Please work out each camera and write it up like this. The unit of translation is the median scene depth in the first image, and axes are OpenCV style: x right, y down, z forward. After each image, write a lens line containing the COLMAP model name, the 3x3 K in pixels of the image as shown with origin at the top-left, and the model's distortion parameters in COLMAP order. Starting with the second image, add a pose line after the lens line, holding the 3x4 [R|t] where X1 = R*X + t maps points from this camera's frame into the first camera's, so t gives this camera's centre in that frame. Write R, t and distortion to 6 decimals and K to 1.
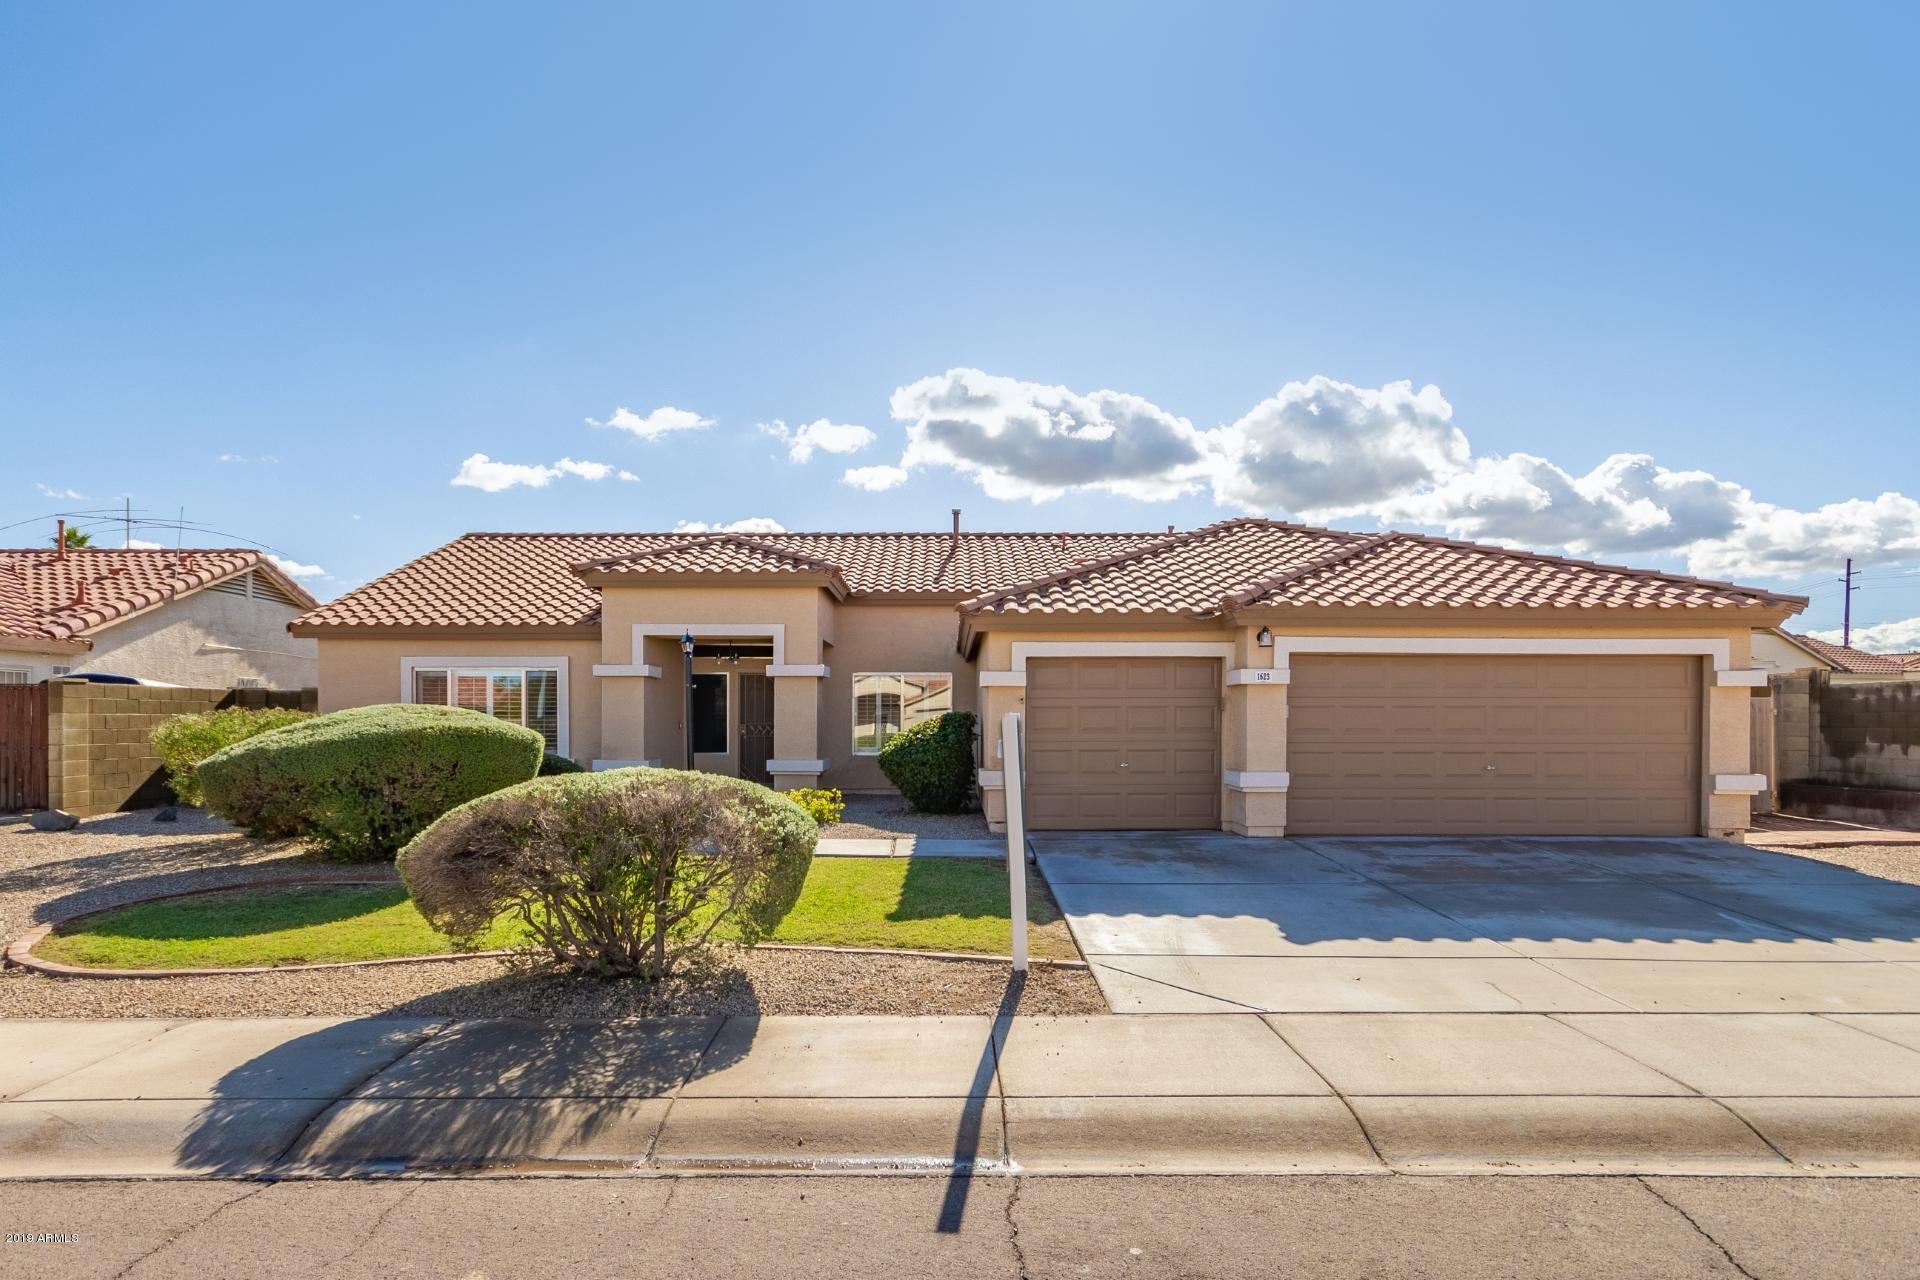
lens RADIAL K [[1020.4, 0, 962.3], [0, 1020.4, 720.8], [0, 0, 1]] dist [0.006874, 0.001485]
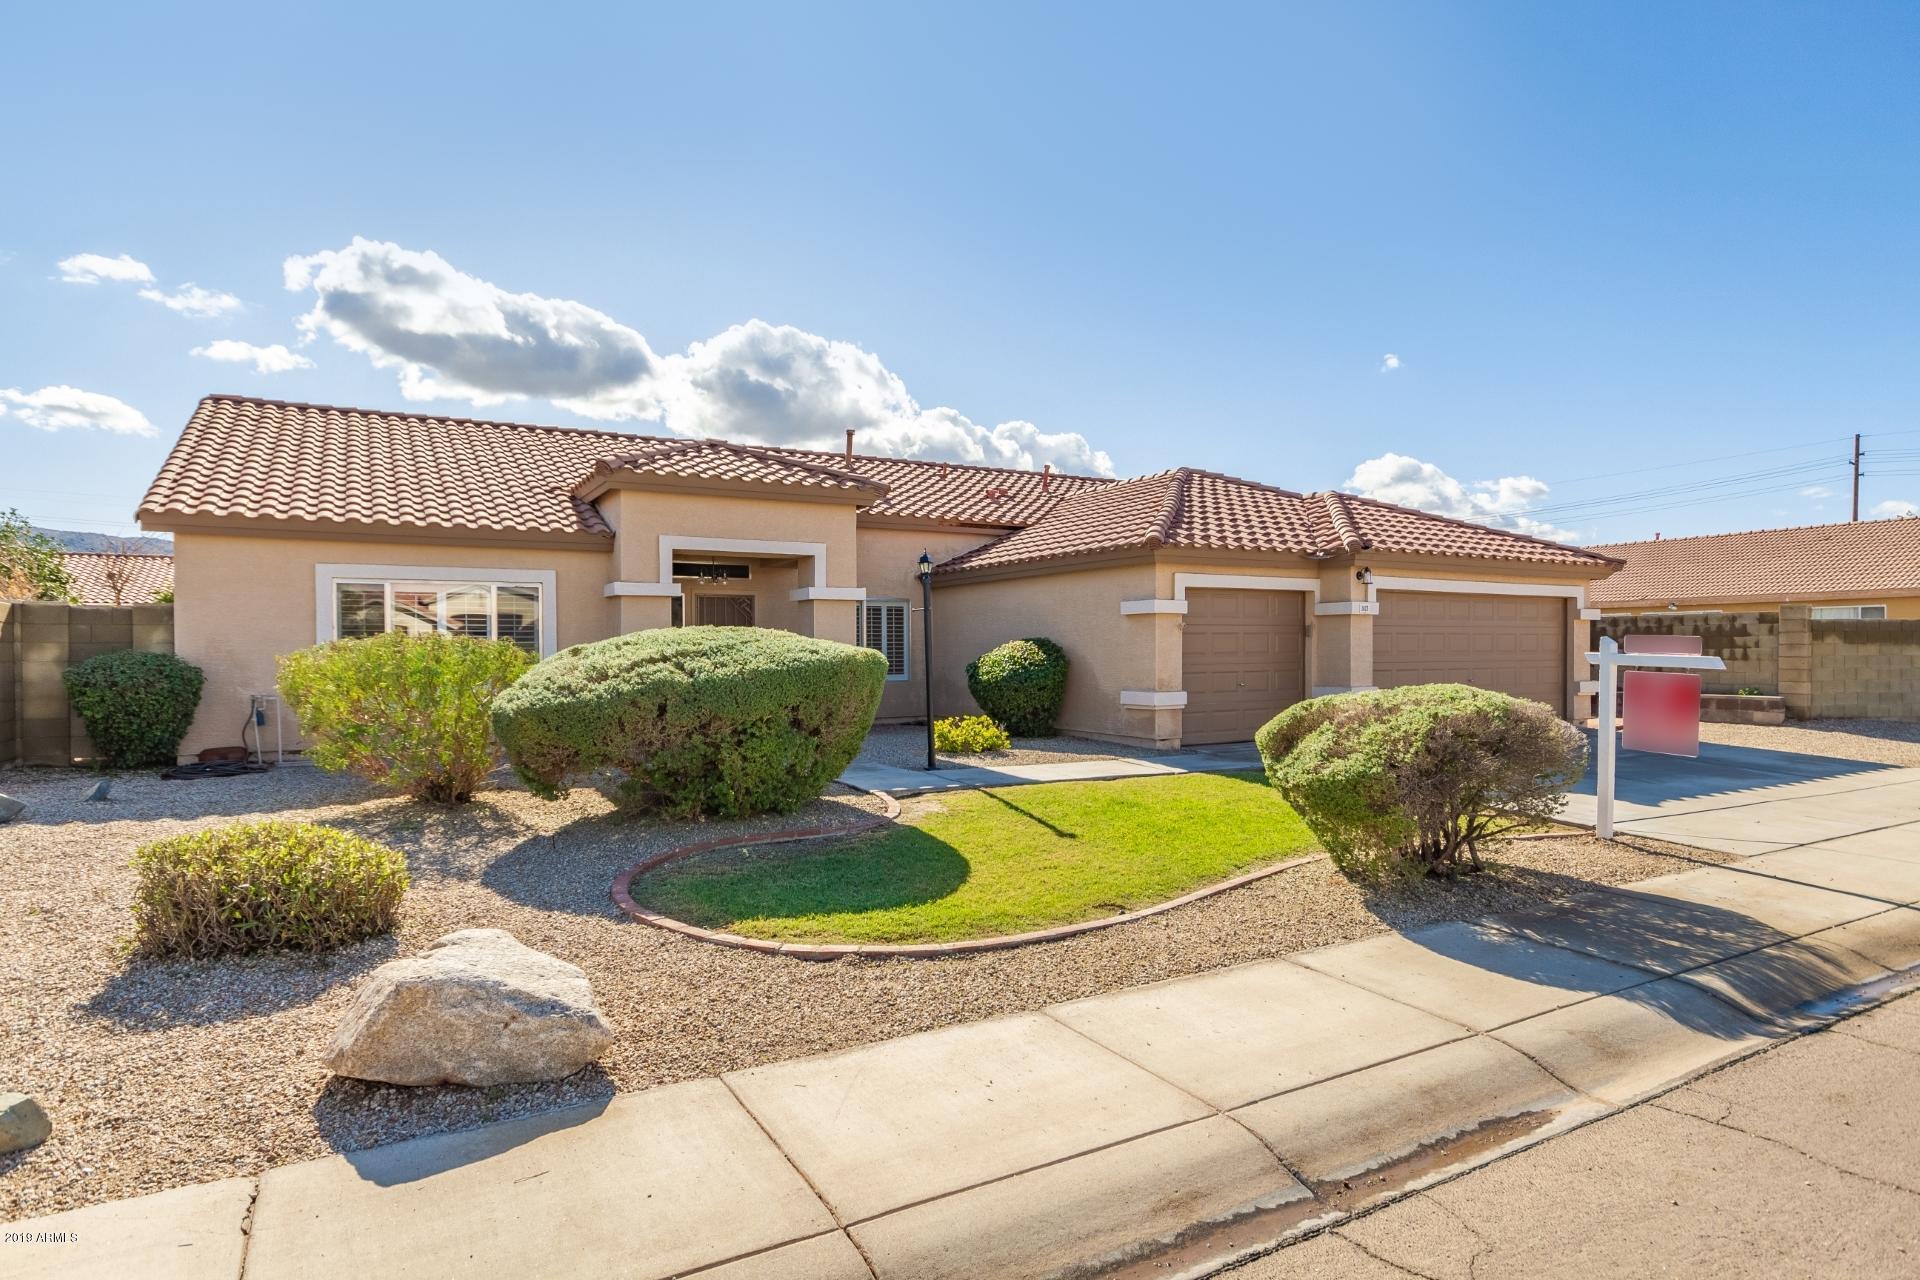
lens RADIAL K [[1047.1, 0, 960.0], [0, 1047.1, 640.0], [0, 0, 1]] dist [0.001673, 0.001642]
pose [[0.871044, -0.000283, 0.491206, -0.704328], [0.004908, 0.999955, -0.008126, 0.002061], [-0.491181, 0.009489, 0.871006, 0.144007]]
